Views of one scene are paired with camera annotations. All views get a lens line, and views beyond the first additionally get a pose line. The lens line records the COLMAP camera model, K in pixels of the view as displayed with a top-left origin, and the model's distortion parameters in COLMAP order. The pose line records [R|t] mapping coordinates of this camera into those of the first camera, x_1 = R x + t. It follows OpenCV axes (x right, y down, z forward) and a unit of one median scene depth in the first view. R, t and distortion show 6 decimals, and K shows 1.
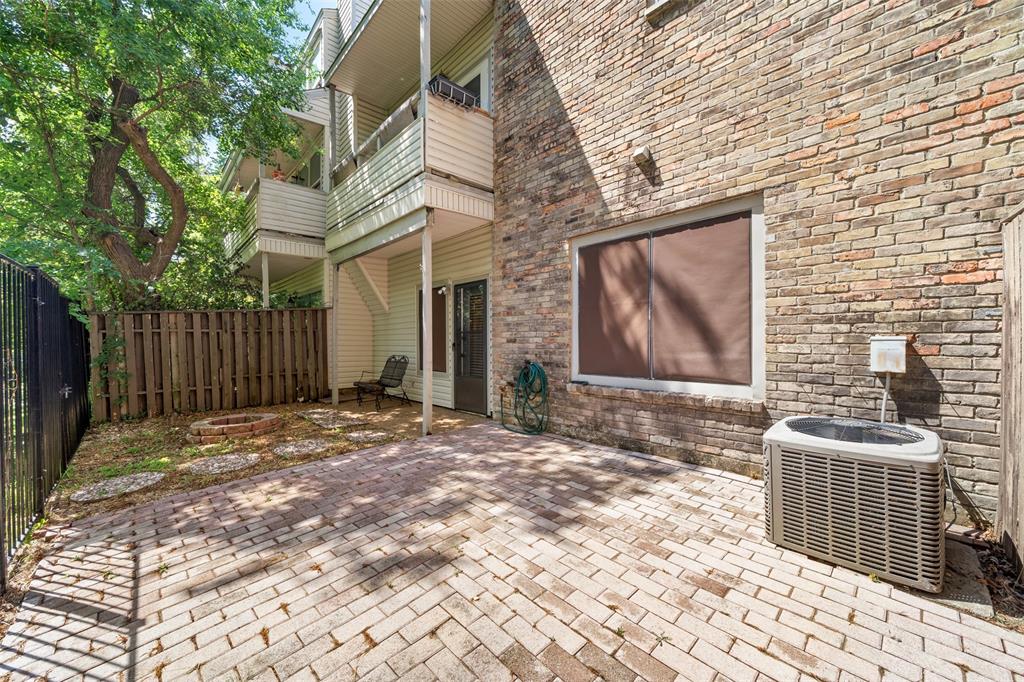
lens RADIAL K [[395.4, 0, 507.9], [0, 395.4, 344.6], [0, 0, 1]] dist [-0.000807, -0.000897]
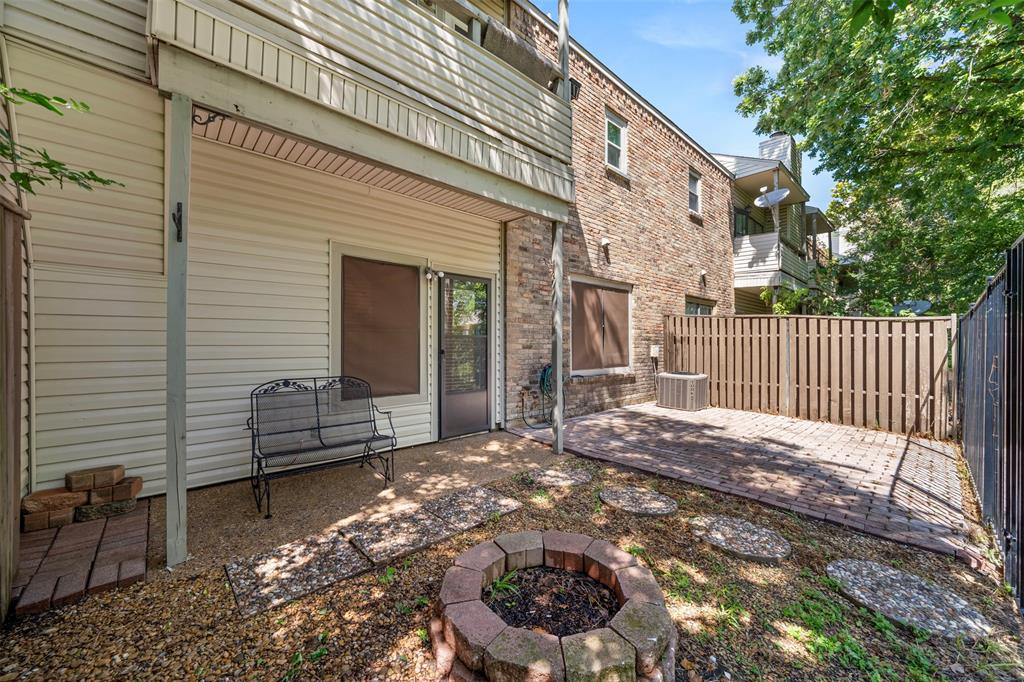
lens RADIAL K [[395.4, 0, 507.9], [0, 395.4, 341.9], [0, 0, 1]] dist [-0.000807, -0.000897]
pose [[-0.004943, 0.006795, 0.999965, -1.436823], [0.004392, 0.999967, -0.006773, -0.022821], [-0.999978, 0.004359, -0.004973, 1.448922]]
